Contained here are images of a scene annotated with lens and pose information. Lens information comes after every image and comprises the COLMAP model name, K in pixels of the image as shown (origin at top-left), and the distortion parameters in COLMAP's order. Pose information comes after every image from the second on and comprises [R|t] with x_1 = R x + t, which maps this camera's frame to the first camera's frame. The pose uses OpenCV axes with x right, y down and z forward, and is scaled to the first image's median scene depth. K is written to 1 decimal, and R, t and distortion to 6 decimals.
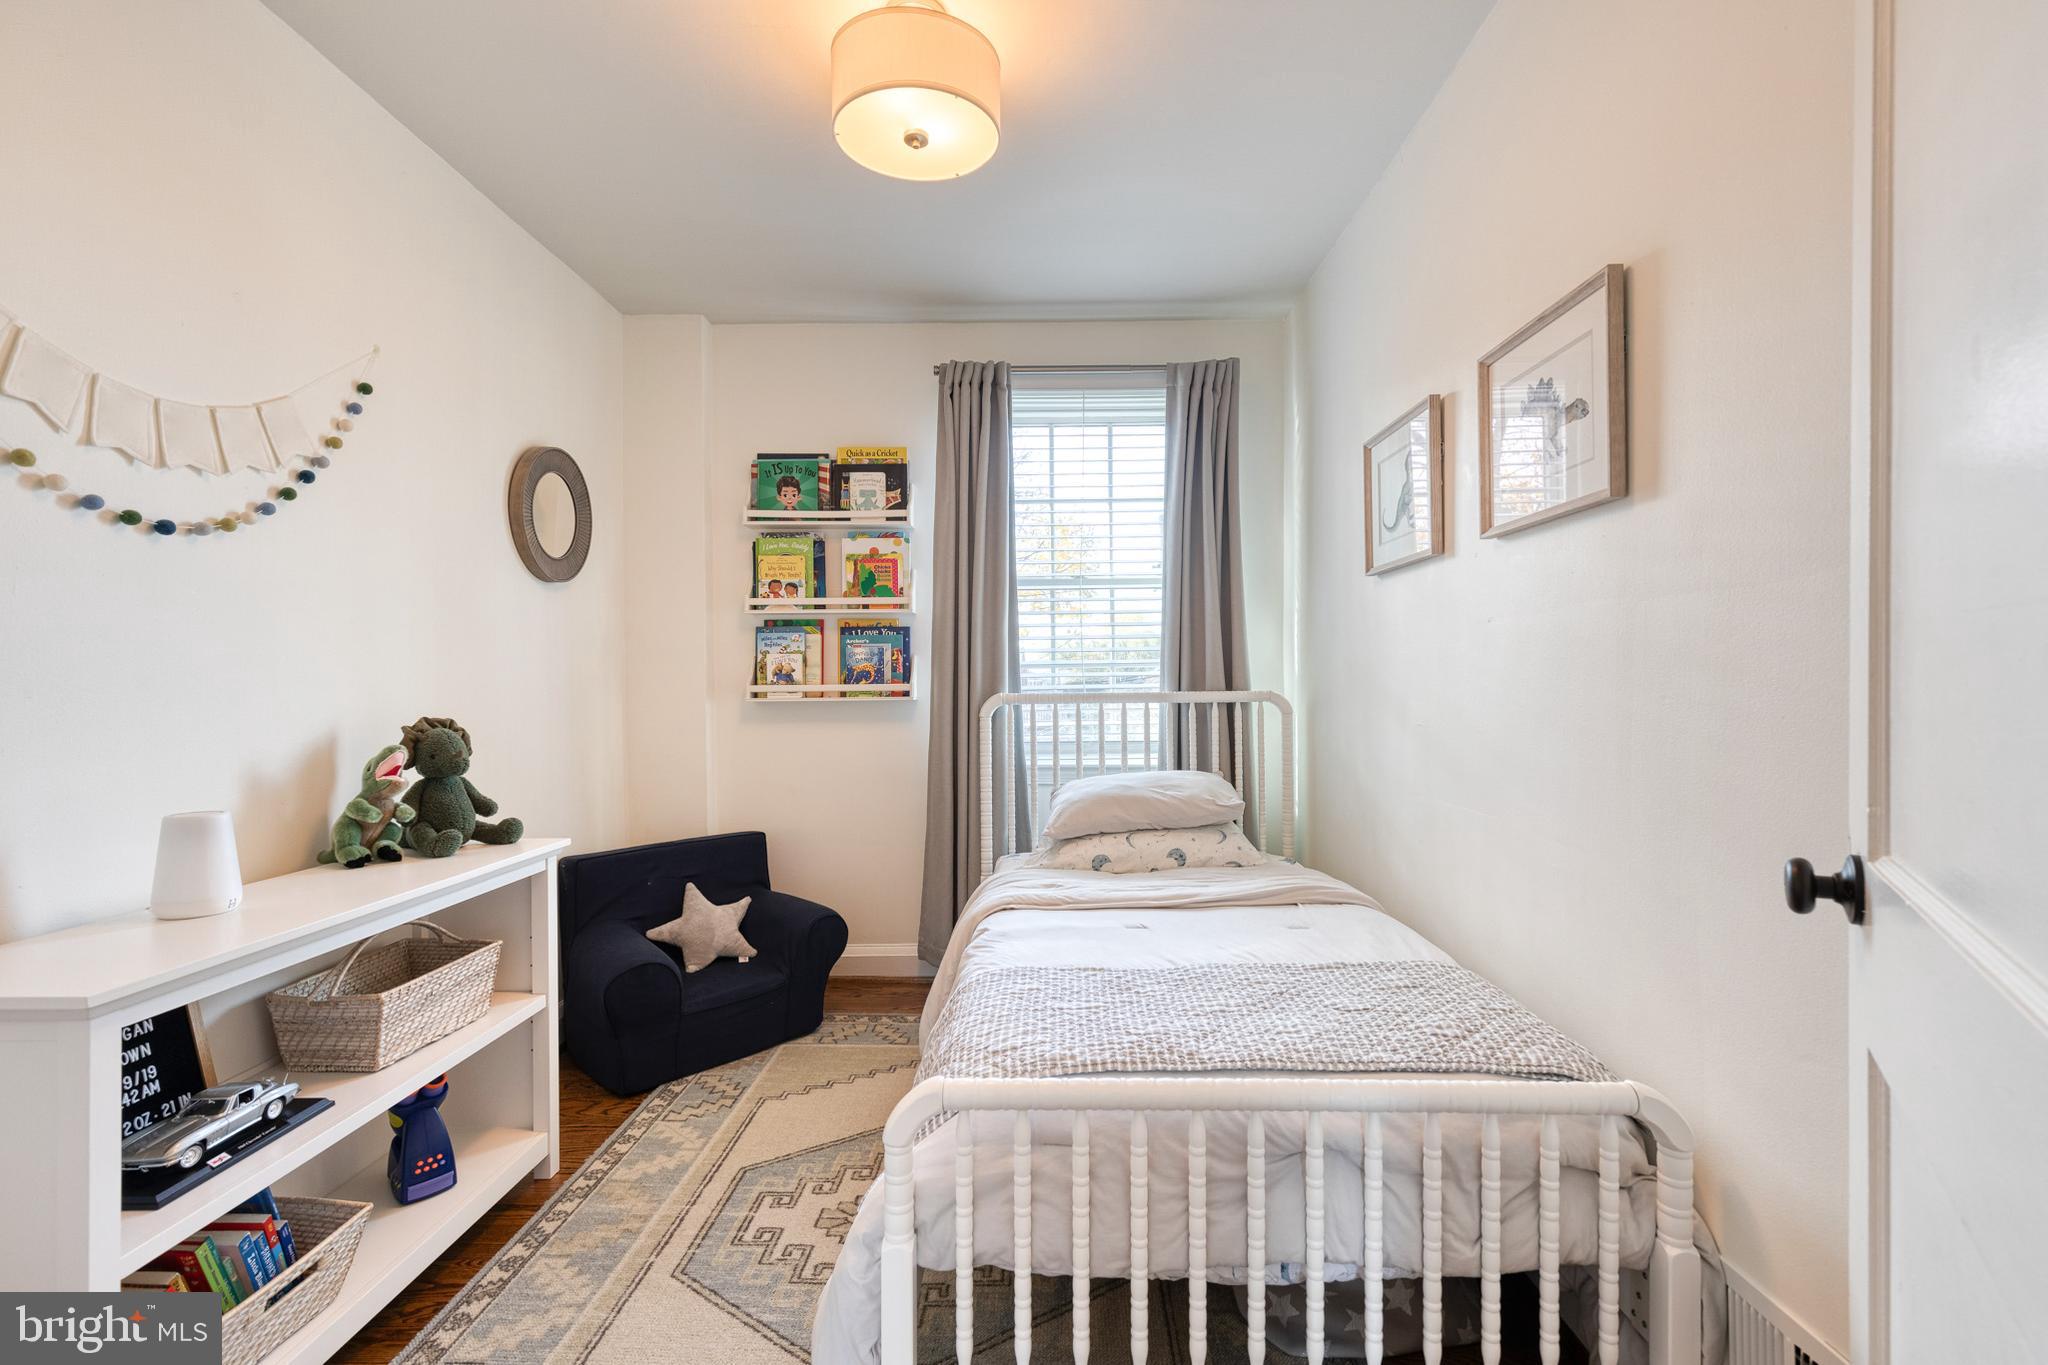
lens RADIAL K [[931.4, 0, 1026.9], [0, 931.4, 680.5], [0, 0, 1]] dist [0.004020, 0.001387]
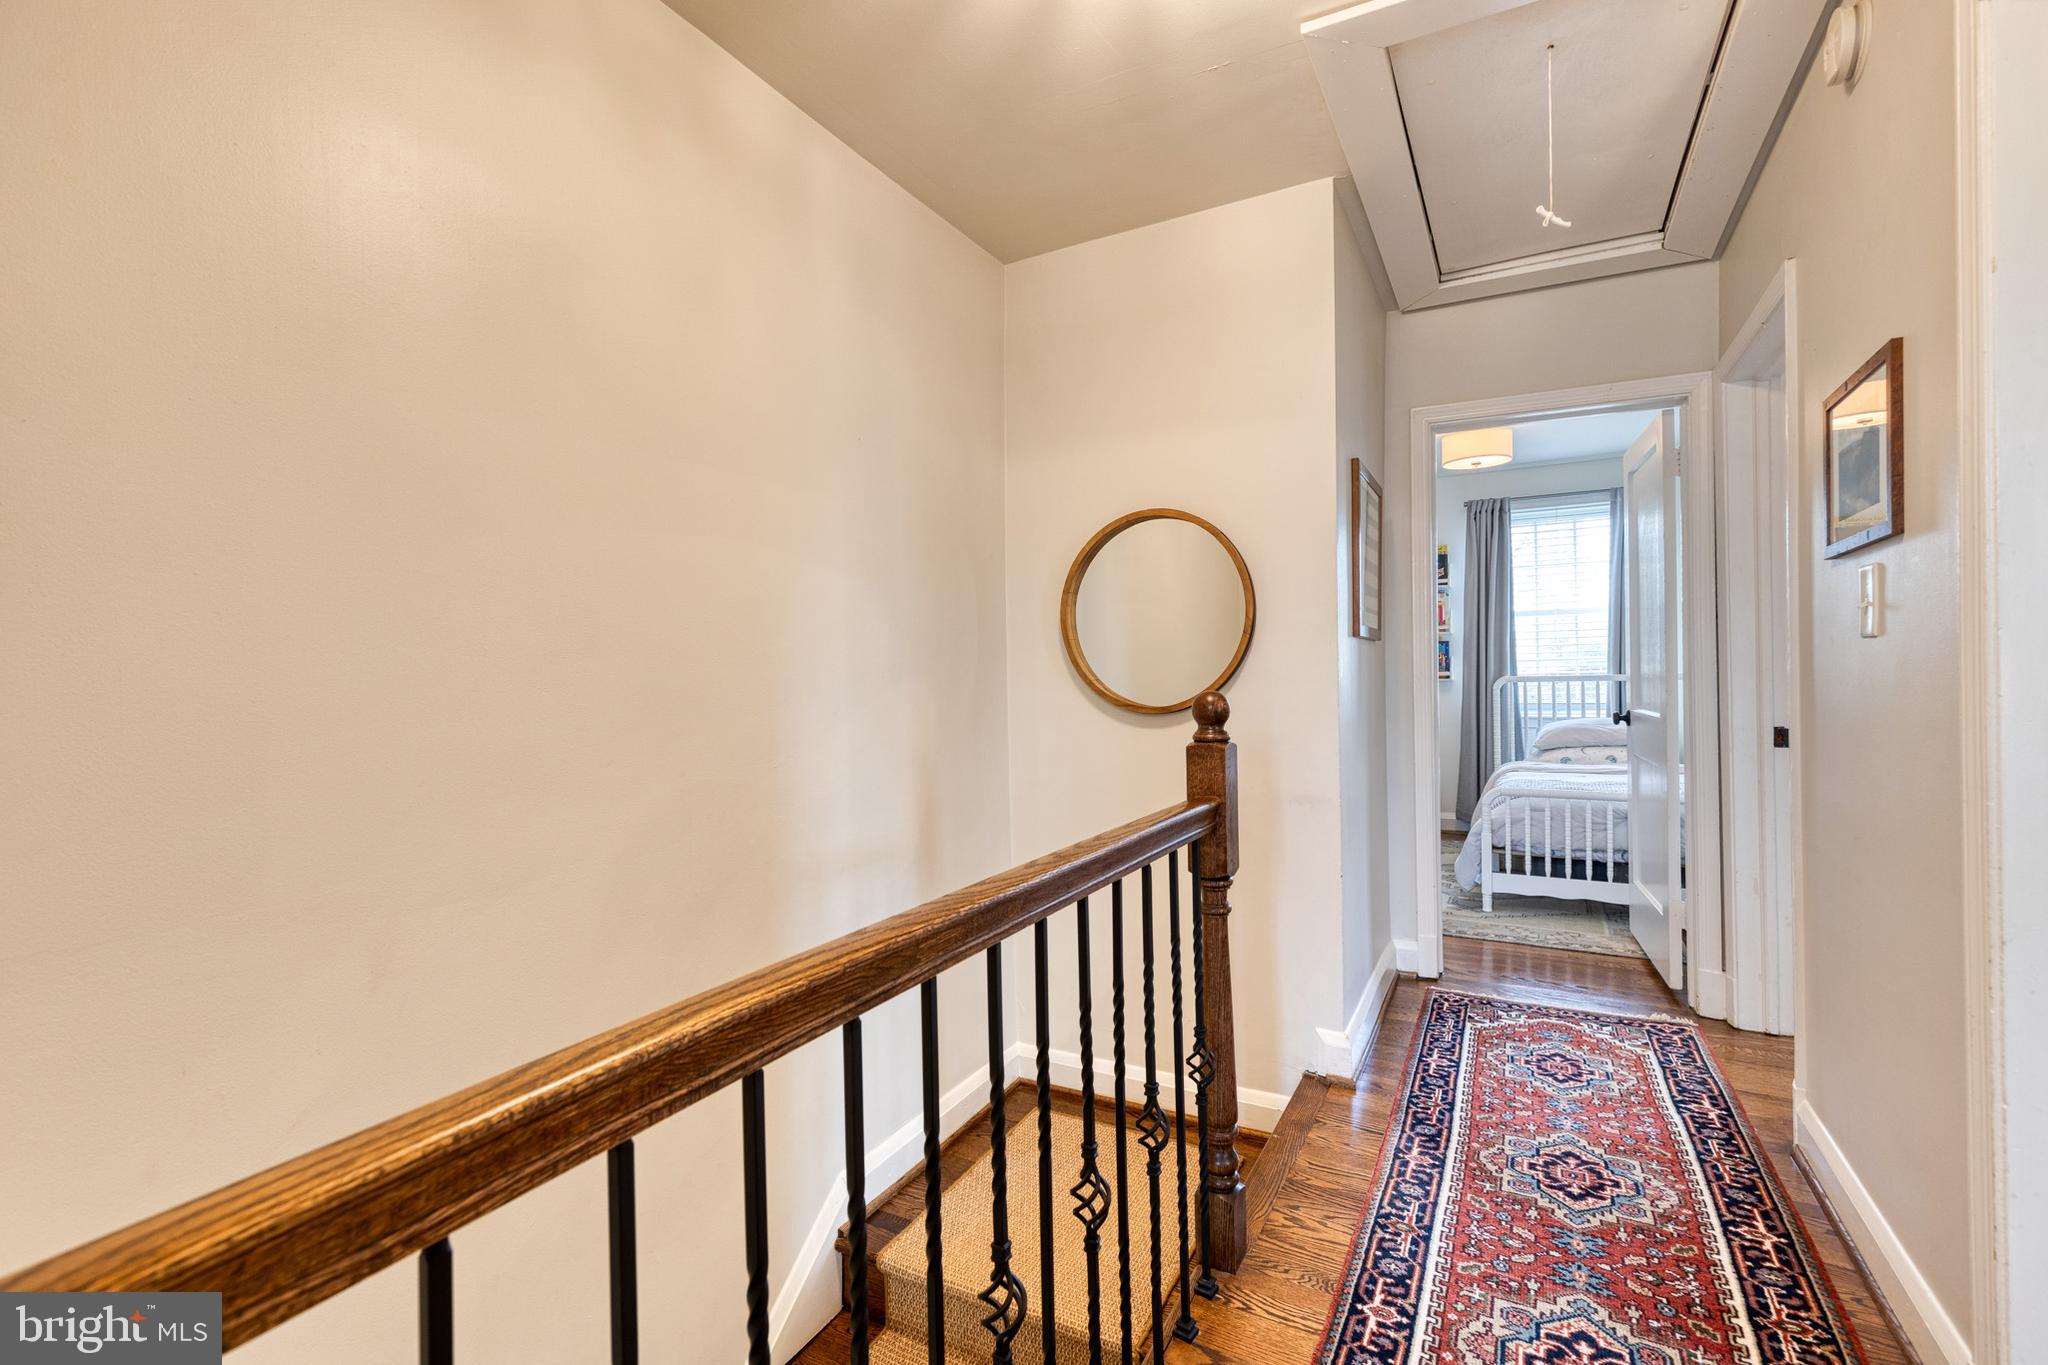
lens RADIAL K [[931.4, 0, 1032.0], [0, 931.4, 680.7], [0, 0, 1]] dist [0.004020, 0.001387]
pose [[0.891597, -0.005687, -0.452794, -0.027917], [0.010402, 0.999914, 0.007925, -0.002334], [0.452710, -0.011776, 0.891580, -1.076183]]
